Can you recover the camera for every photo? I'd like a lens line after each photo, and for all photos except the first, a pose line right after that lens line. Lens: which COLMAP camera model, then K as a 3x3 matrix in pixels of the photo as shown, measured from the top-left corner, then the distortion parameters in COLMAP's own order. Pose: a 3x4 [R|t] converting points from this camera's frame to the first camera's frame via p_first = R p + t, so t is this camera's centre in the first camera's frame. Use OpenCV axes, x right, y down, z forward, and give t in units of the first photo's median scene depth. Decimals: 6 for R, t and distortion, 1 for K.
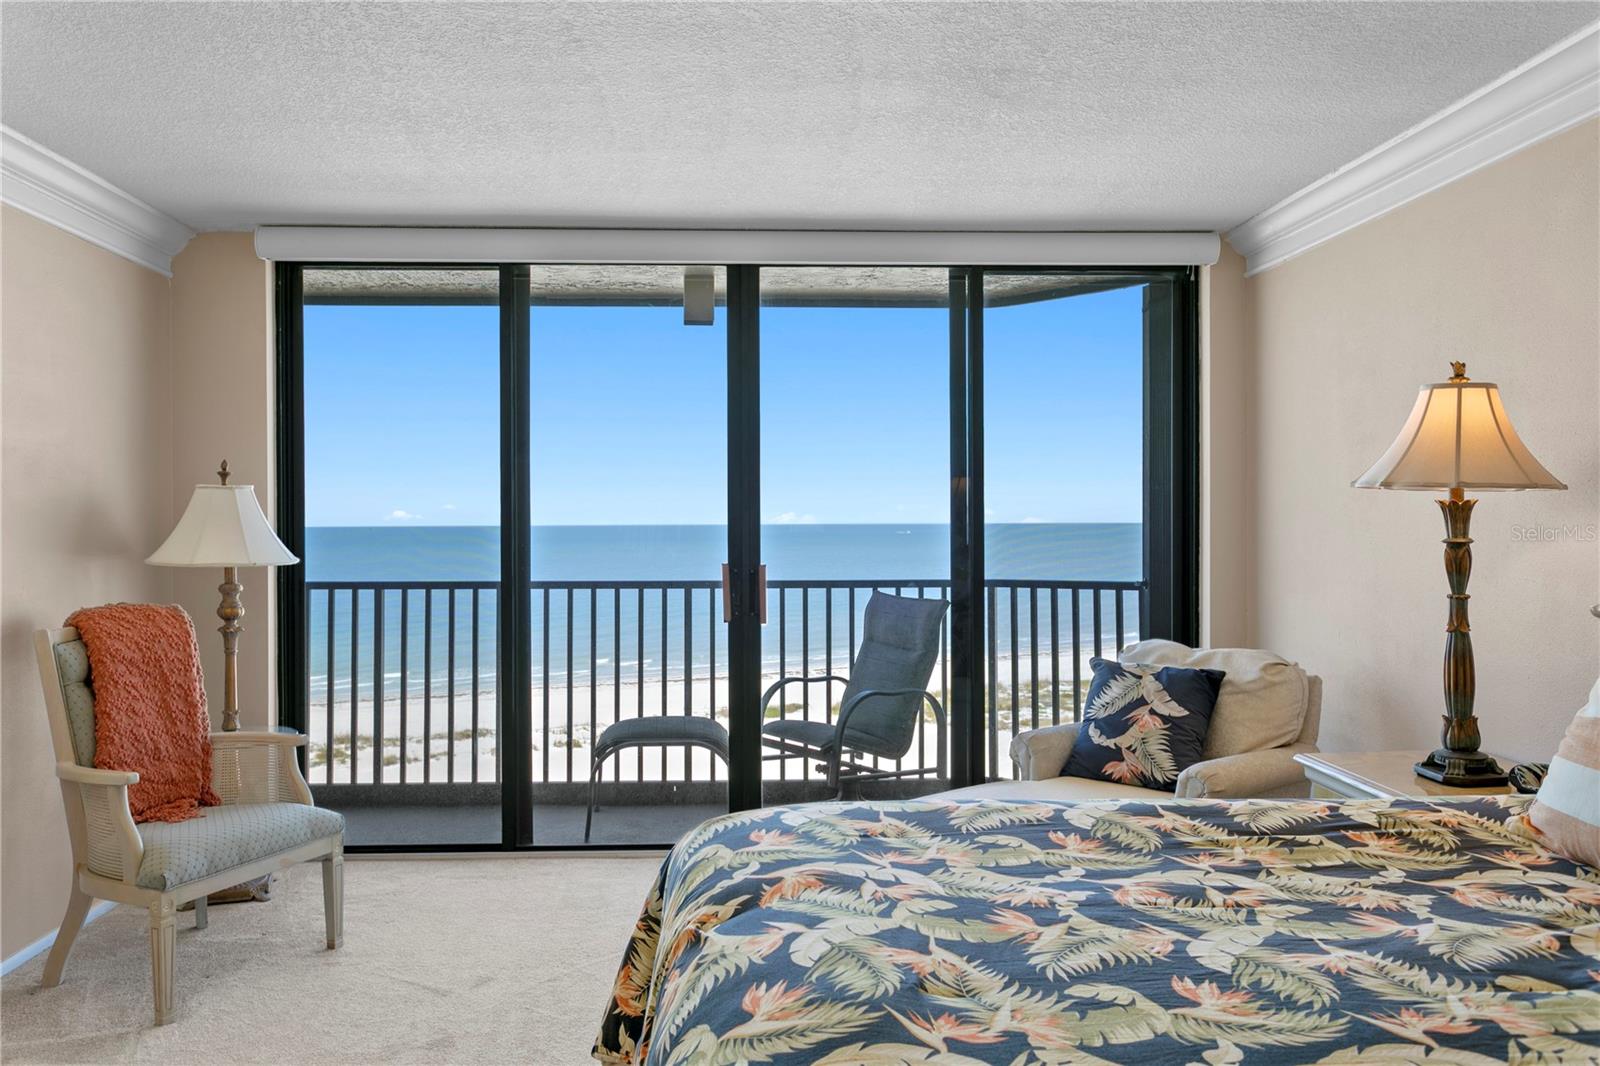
lens RADIAL K [[1137.6, 0, 765.4], [0, 1137.6, 526.3], [0, 0, 1]] dist [0.004016, 0.005904]
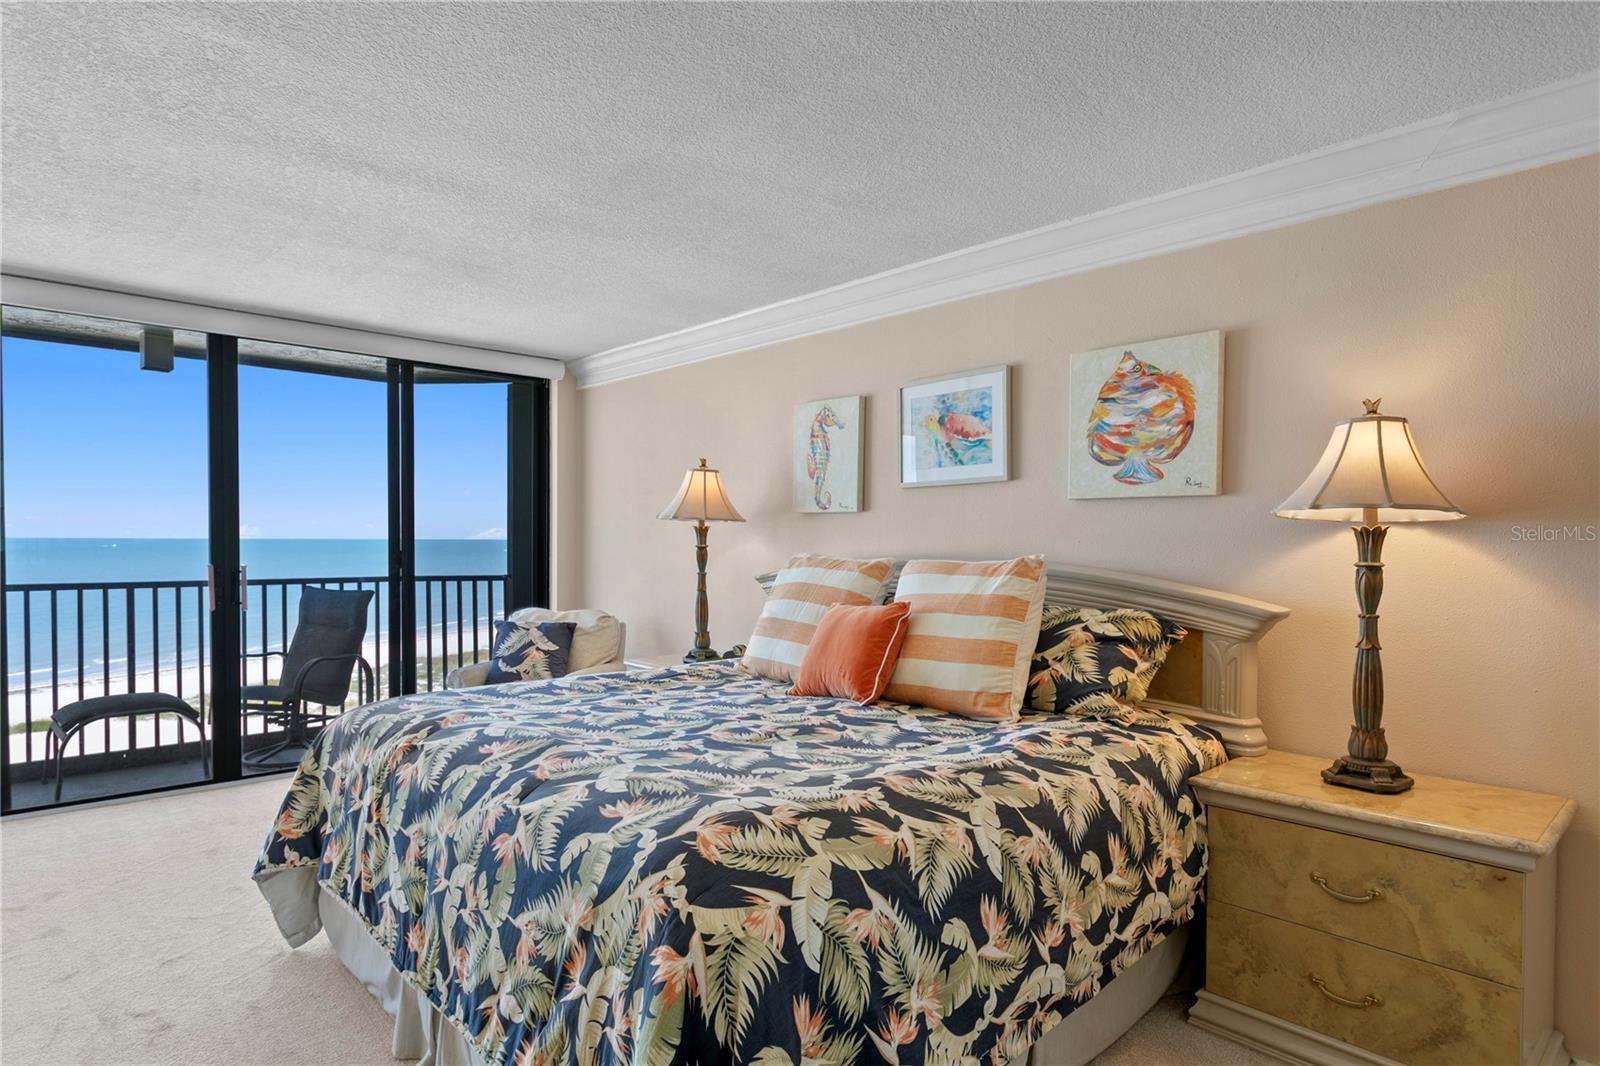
lens RADIAL K [[869.6, 0, 784.9], [0, 869.6, 528.5], [0, 0, 1]] dist [0.000795, -0.000154]
pose [[0.760005, 0.017248, 0.649689, -0.214513], [-0.007382, 0.999812, -0.017908, 0.006158], [-0.649876, 0.008814, 0.759990, -0.206130]]
